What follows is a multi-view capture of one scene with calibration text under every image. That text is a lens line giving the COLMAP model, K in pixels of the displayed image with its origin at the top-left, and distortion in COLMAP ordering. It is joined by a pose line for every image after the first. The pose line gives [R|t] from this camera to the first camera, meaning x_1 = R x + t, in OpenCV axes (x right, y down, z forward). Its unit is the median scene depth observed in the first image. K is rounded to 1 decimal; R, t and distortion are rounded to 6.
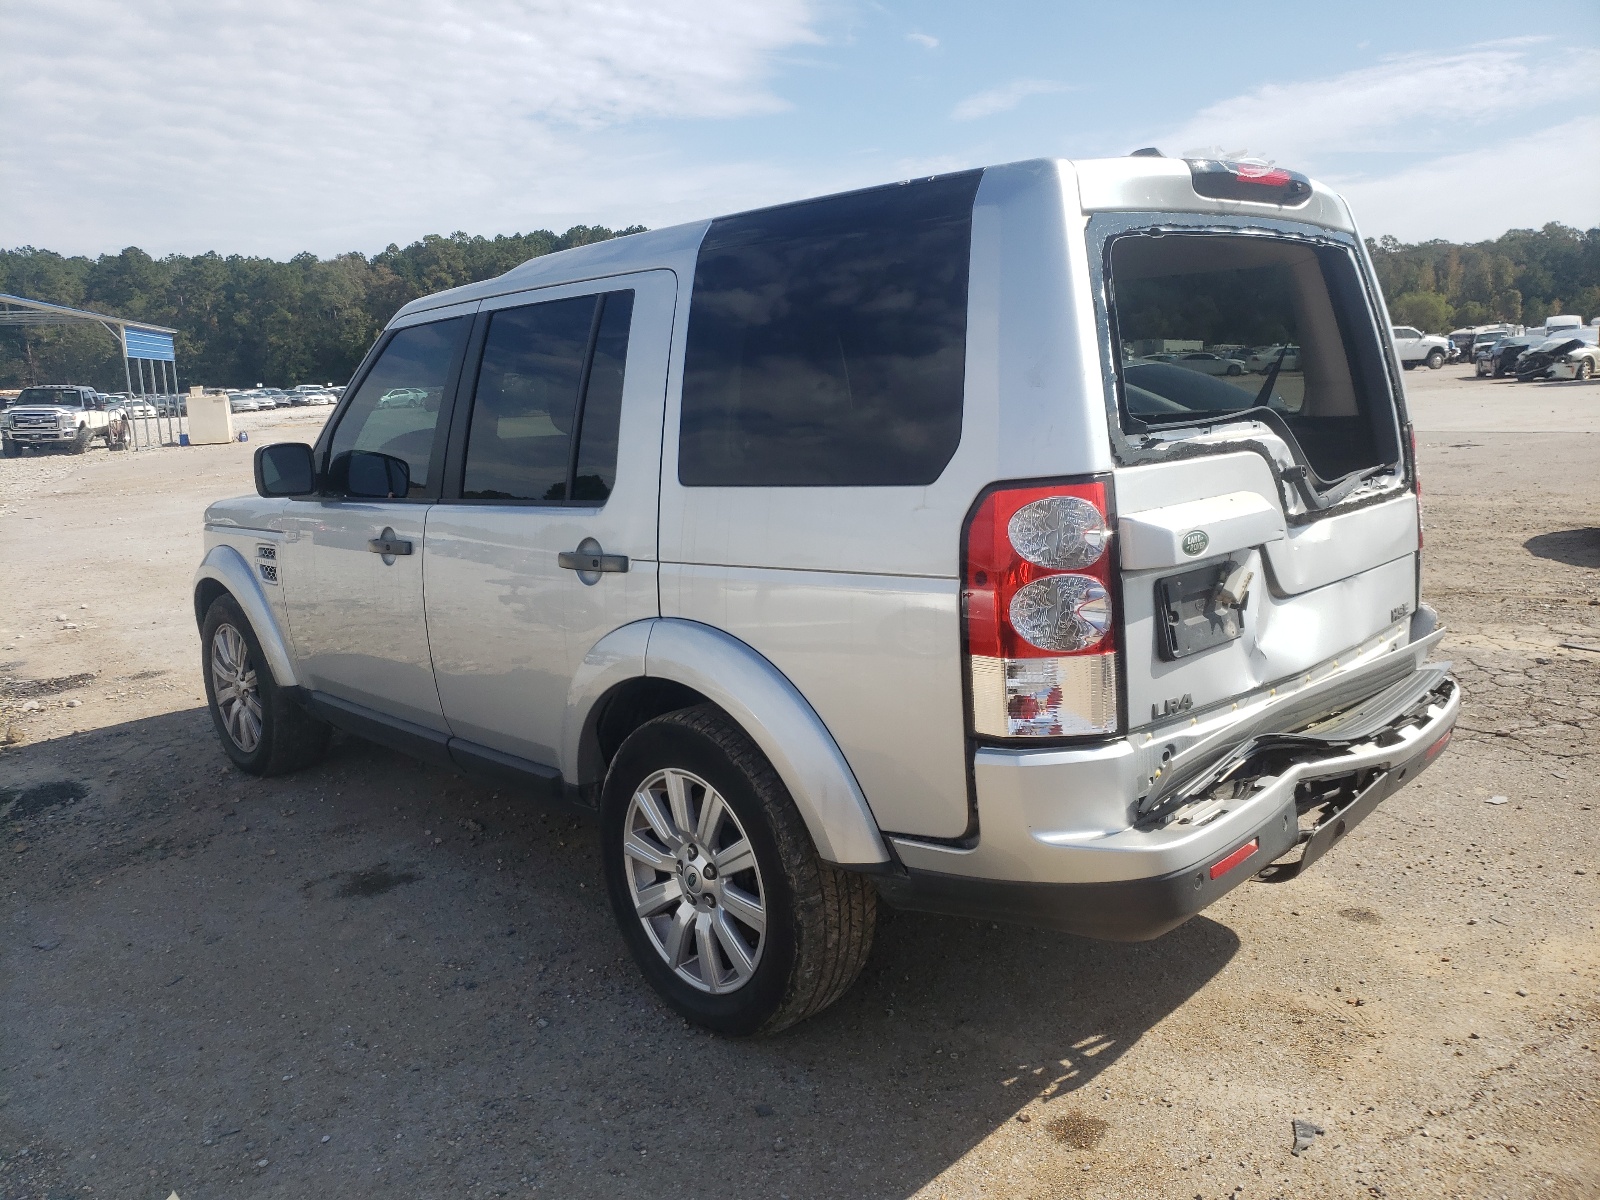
lens RADIAL K [[1203.7, 0, 800.0], [0, 1203.7, 600.0], [0, 0, 1]] dist [0.006729, 0.001458]
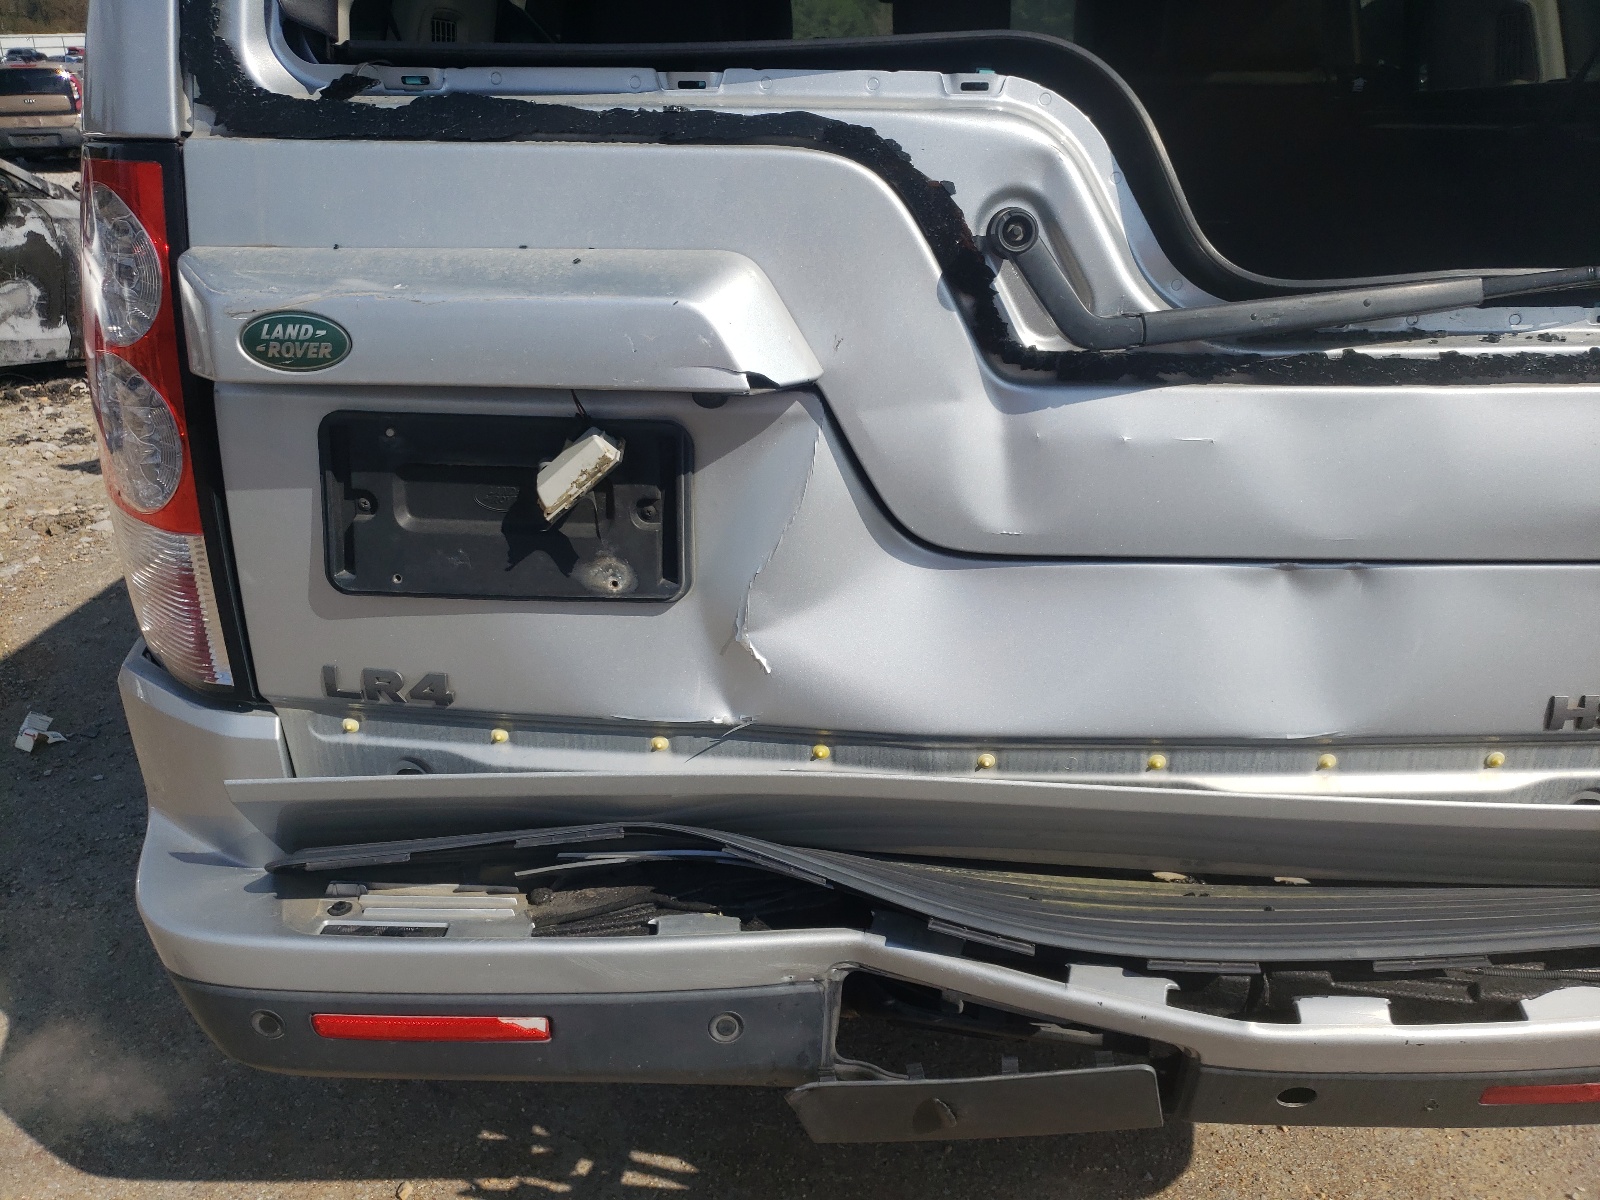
lens RADIAL K [[1203.7, 0, 800.0], [0, 1203.7, 600.0], [0, 0, 1]] dist [0.006729, 0.001458]
pose [[0.692045, 0.310992, -0.651427, 0.659130], [-0.156479, 0.945609, 0.285198, -0.096265], [0.704690, -0.095435, 0.703068, 0.716346]]
